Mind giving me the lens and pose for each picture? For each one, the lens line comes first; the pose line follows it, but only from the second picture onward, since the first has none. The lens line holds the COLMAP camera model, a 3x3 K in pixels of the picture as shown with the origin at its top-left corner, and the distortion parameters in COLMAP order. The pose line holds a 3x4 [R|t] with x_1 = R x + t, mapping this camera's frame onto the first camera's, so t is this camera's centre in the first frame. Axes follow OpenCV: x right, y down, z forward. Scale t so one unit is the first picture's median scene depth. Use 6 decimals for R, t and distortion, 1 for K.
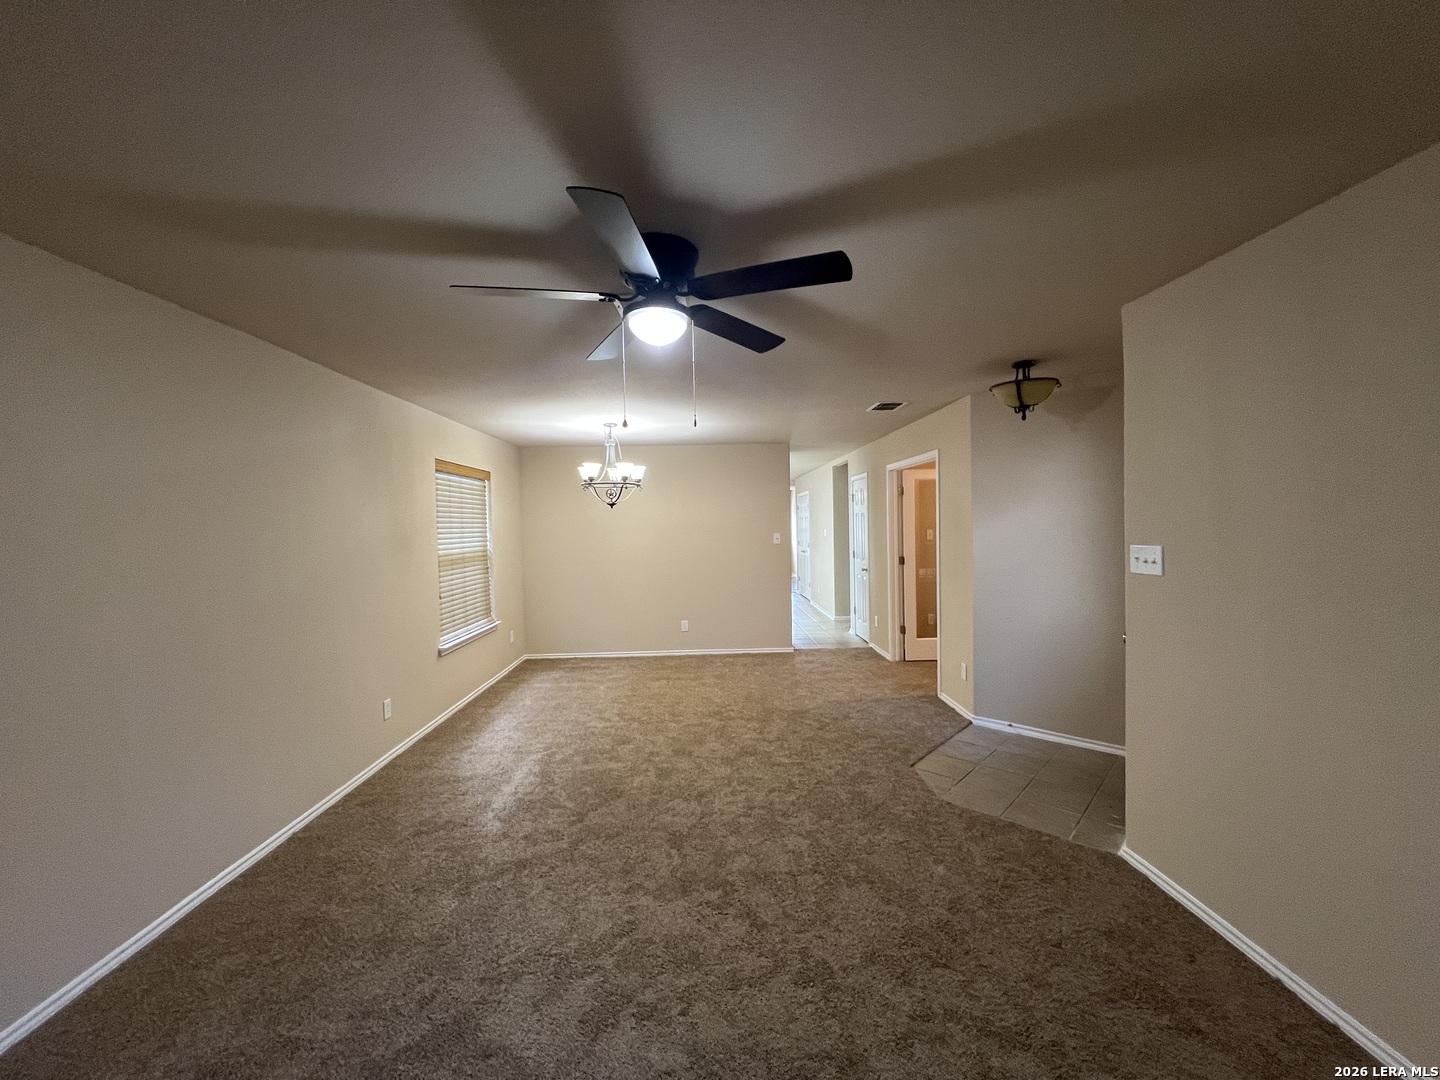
lens RADIAL K [[574.4, 0, 719.4], [0, 574.4, 537.2], [0, 0, 1]] dist [-0.000369, 0.000470]
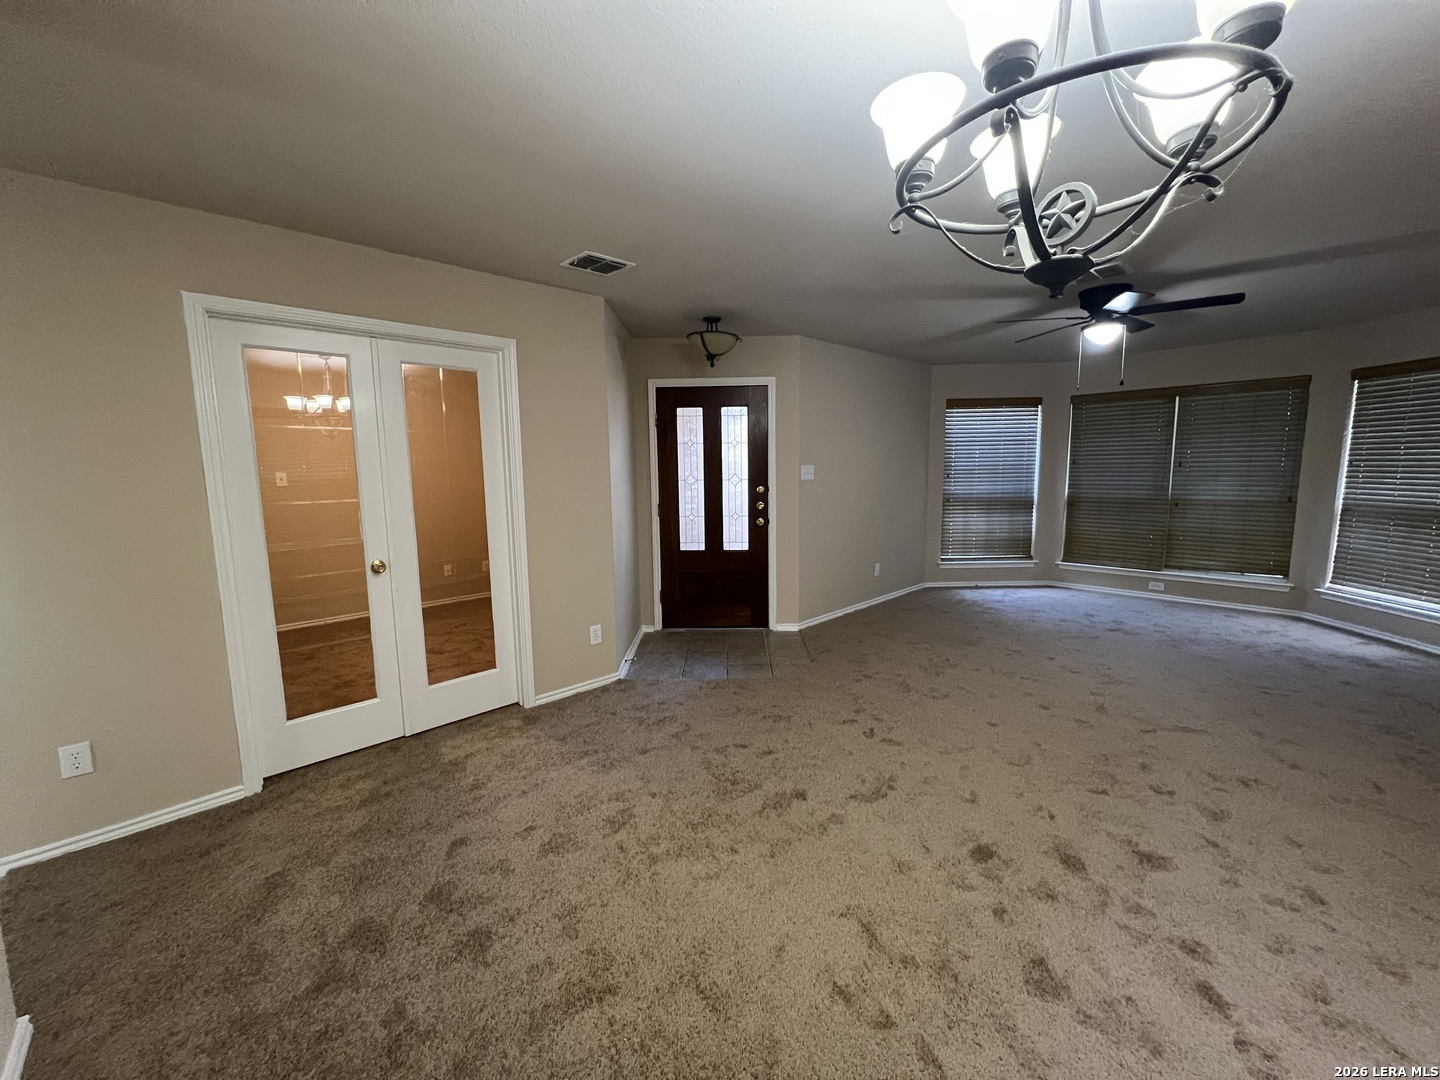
lens RADIAL K [[574.4, 0, 719.4], [0, 574.4, 537.2], [0, 0, 1]] dist [-0.000369, 0.000470]
pose [[-0.667713, -0.063325, 0.741720, -0.348939], [0.043916, 0.991289, 0.124167, 0.000869], [-0.743122, 0.115481, -0.659116, 1.632455]]
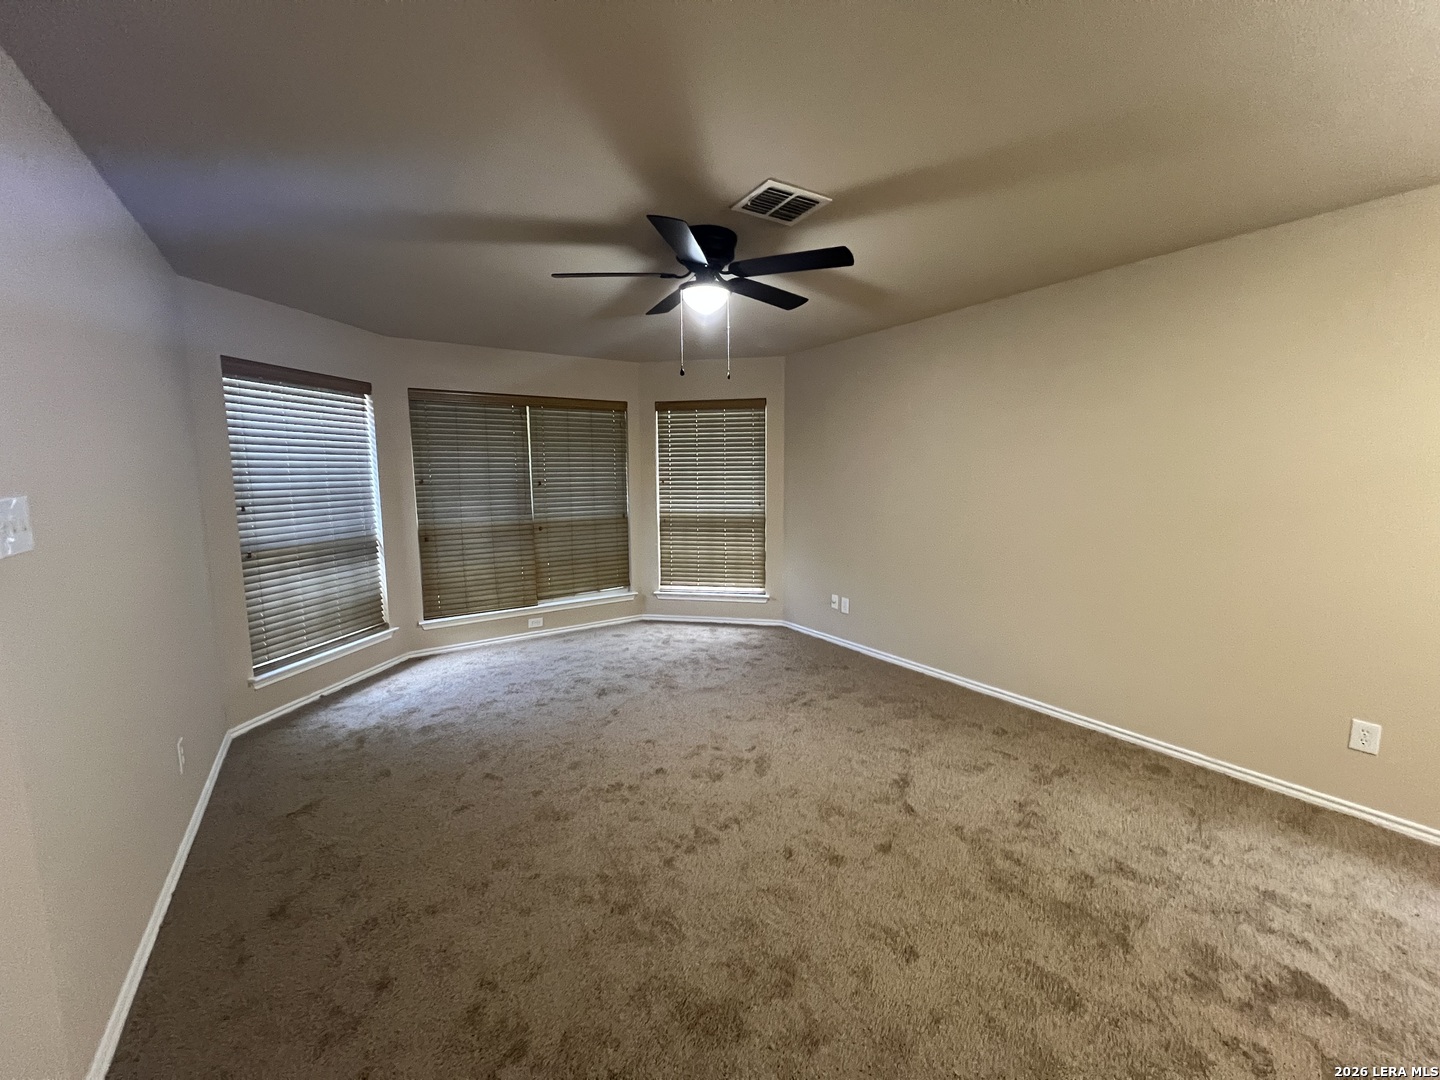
lens RADIAL K [[574.4, 0, 719.4], [0, 574.4, 537.2], [0, 0, 1]] dist [-0.000369, 0.000470]
pose [[-0.847308, 0.086559, -0.524001, 0.306746], [0.013440, 0.989808, 0.141774, -0.008841], [0.530932, 0.113084, -0.839835, 1.109766]]
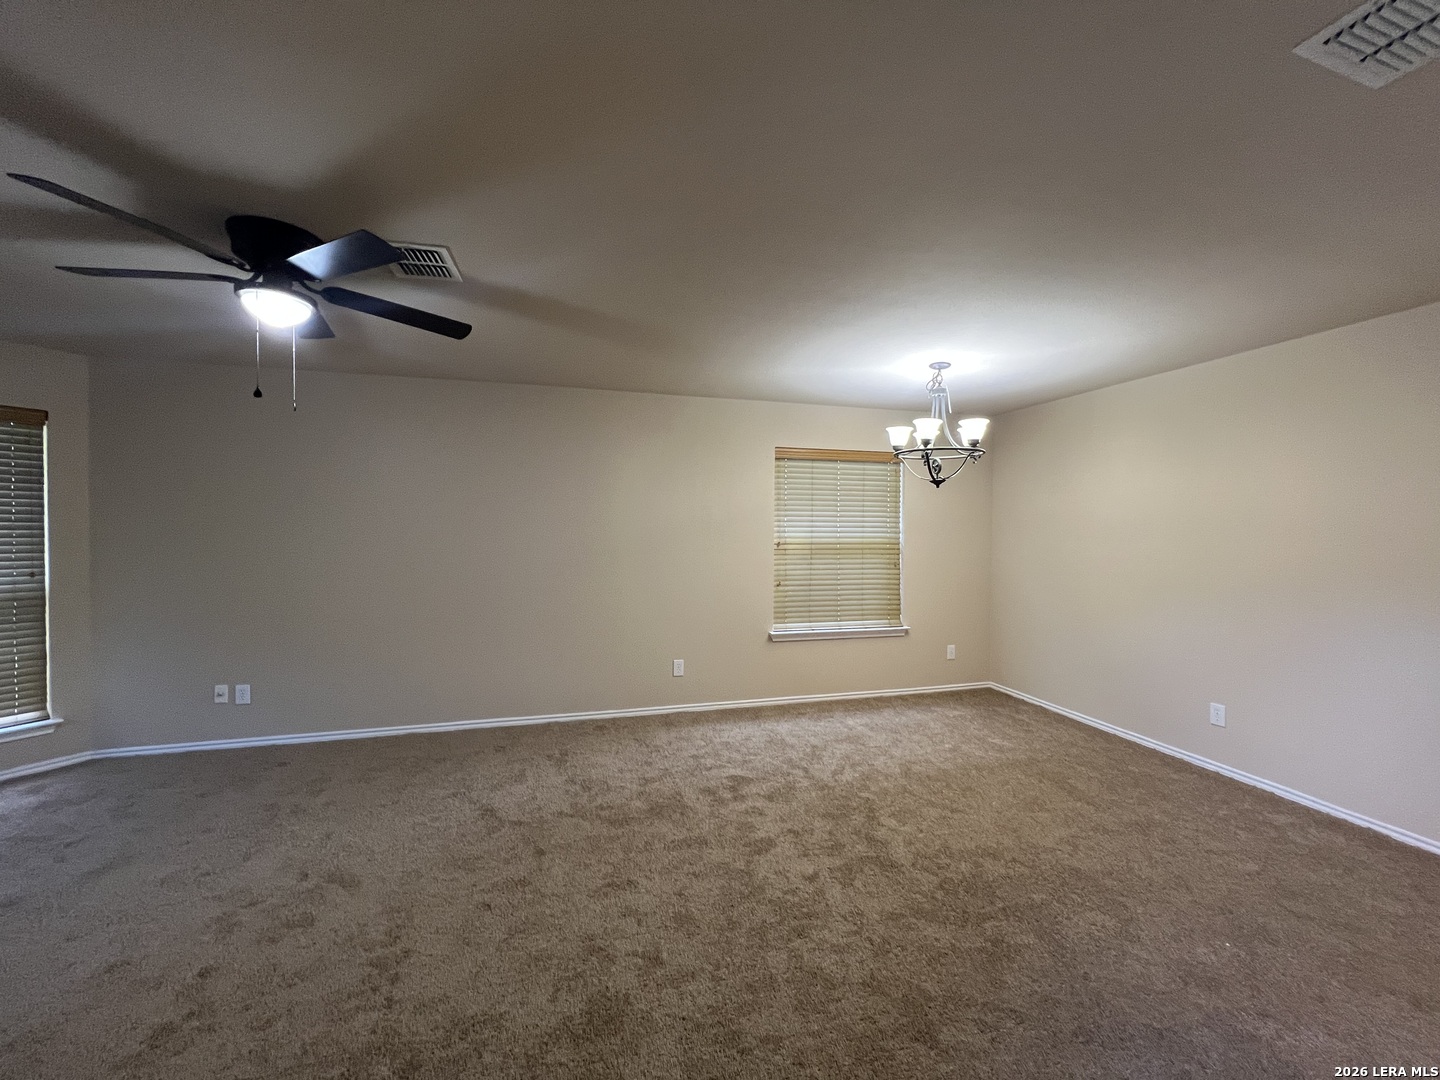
lens RADIAL K [[574.4, 0, 719.4], [0, 574.4, 537.2], [0, 0, 1]] dist [-0.000369, 0.000470]
pose [[0.229591, 0.034721, -0.972668, 0.566320], [-0.030236, 0.999136, 0.028529, -0.003735], [0.972817, 0.022859, 0.230443, 0.792443]]
